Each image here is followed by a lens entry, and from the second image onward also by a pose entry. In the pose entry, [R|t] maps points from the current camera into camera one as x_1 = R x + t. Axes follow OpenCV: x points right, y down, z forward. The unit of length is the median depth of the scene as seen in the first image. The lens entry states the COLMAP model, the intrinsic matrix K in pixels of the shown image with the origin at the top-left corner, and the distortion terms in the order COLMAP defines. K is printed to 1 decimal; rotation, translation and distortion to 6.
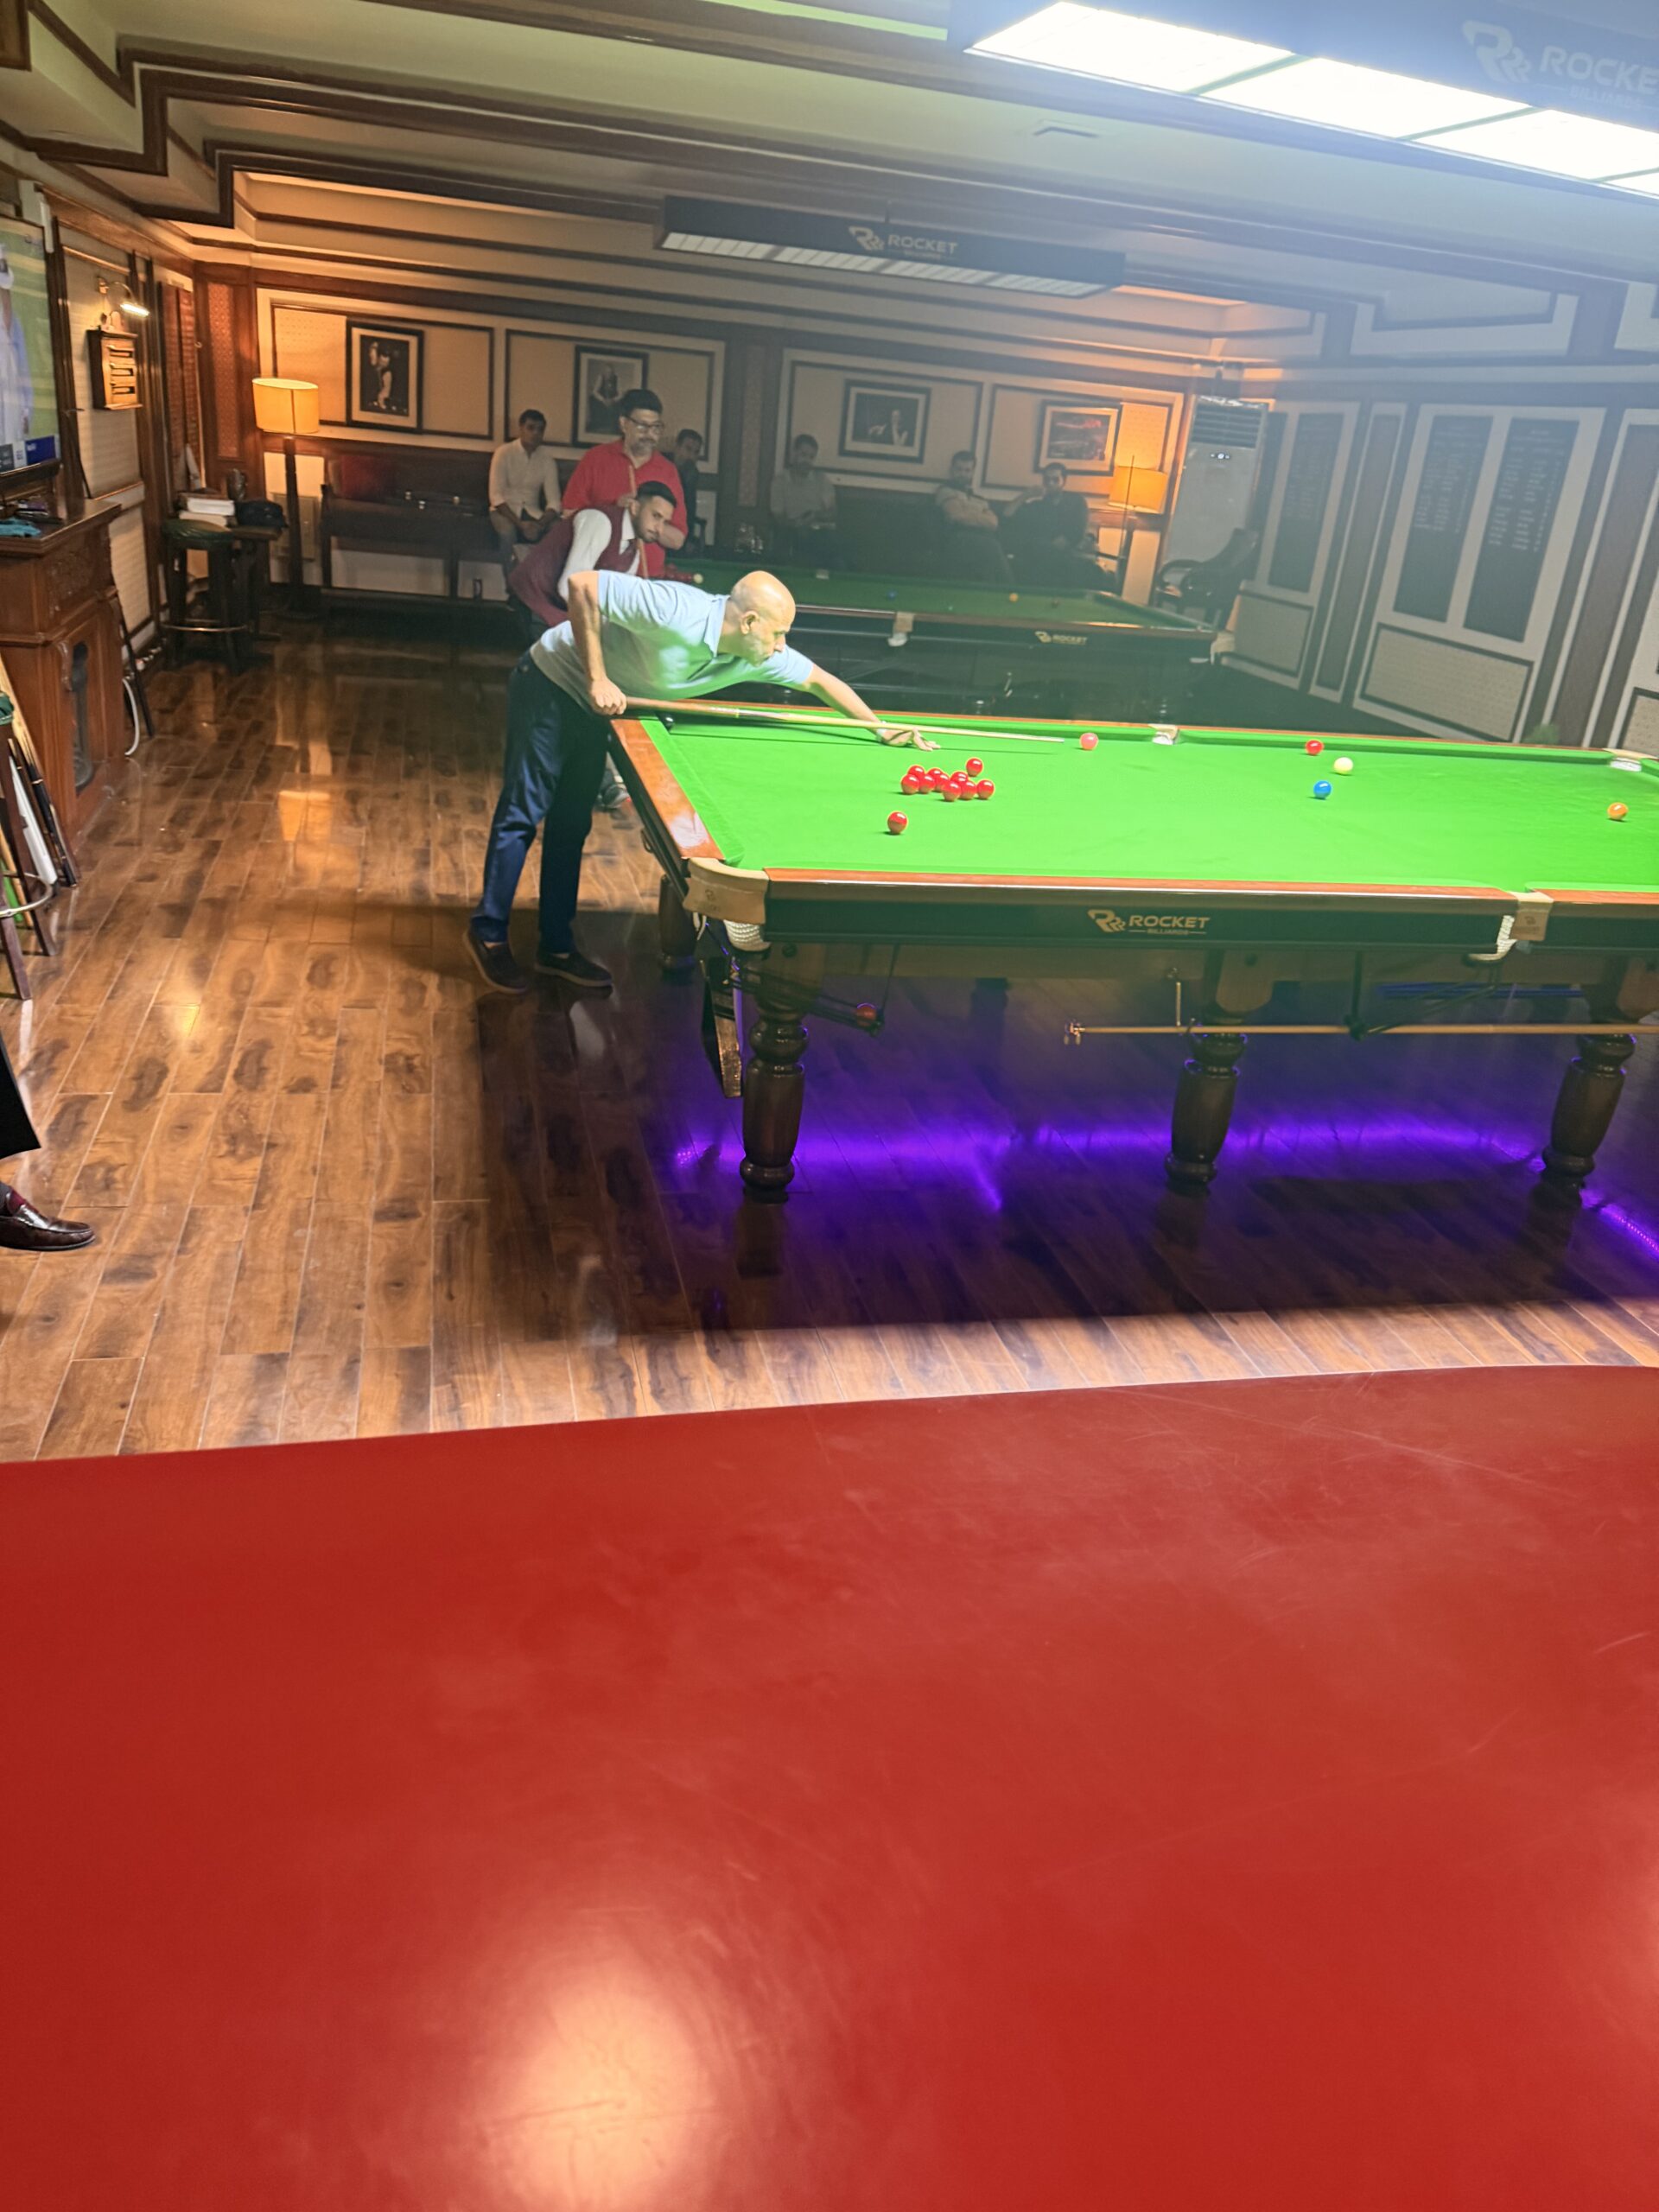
lens RADIAL K [[1539.9, 0, 800.4], [0, 1539.9, 1113.7], [0, 0, 1]] dist [0.066518, -0.086518]
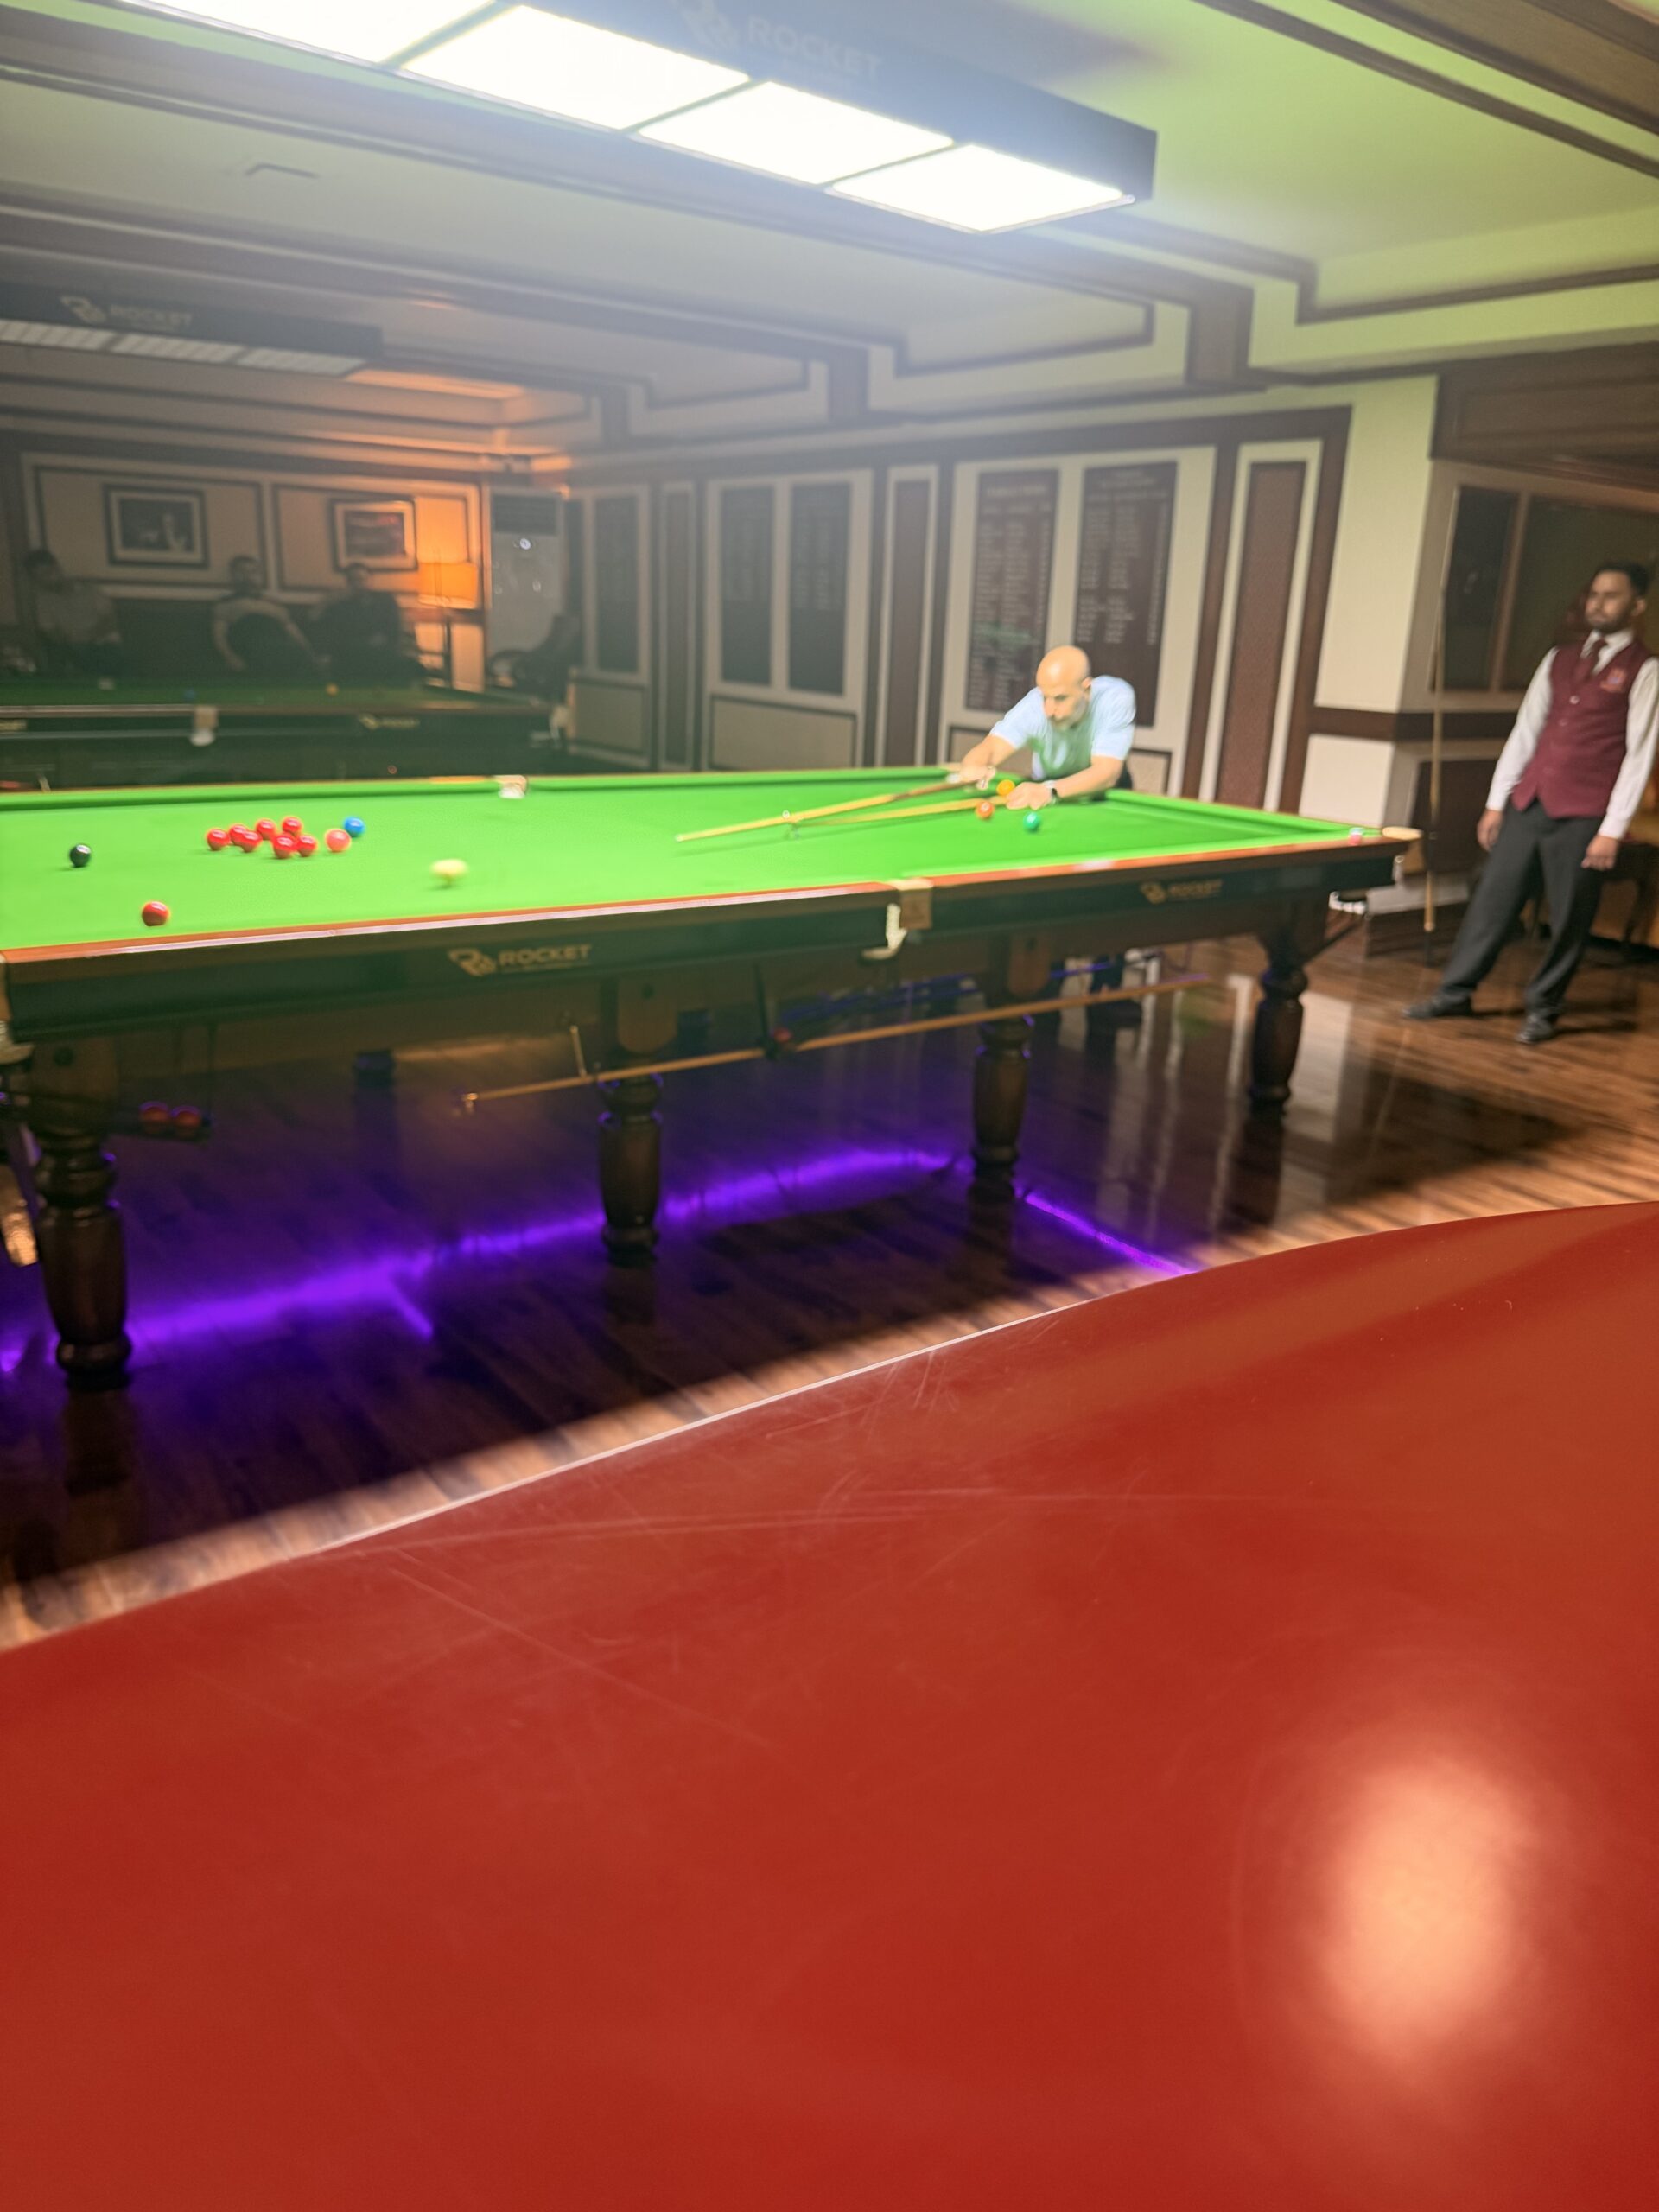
lens RADIAL K [[1539.9, 0, 818.2], [0, 1539.9, 1121.6], [0, 0, 1]] dist [0.066518, -0.086518]
pose [[0.915093, -0.174442, 0.363559, 0.040600], [0.201884, 0.978649, -0.038579, 0.025259], [-0.349067, 0.108700, 0.930772, 0.131682]]
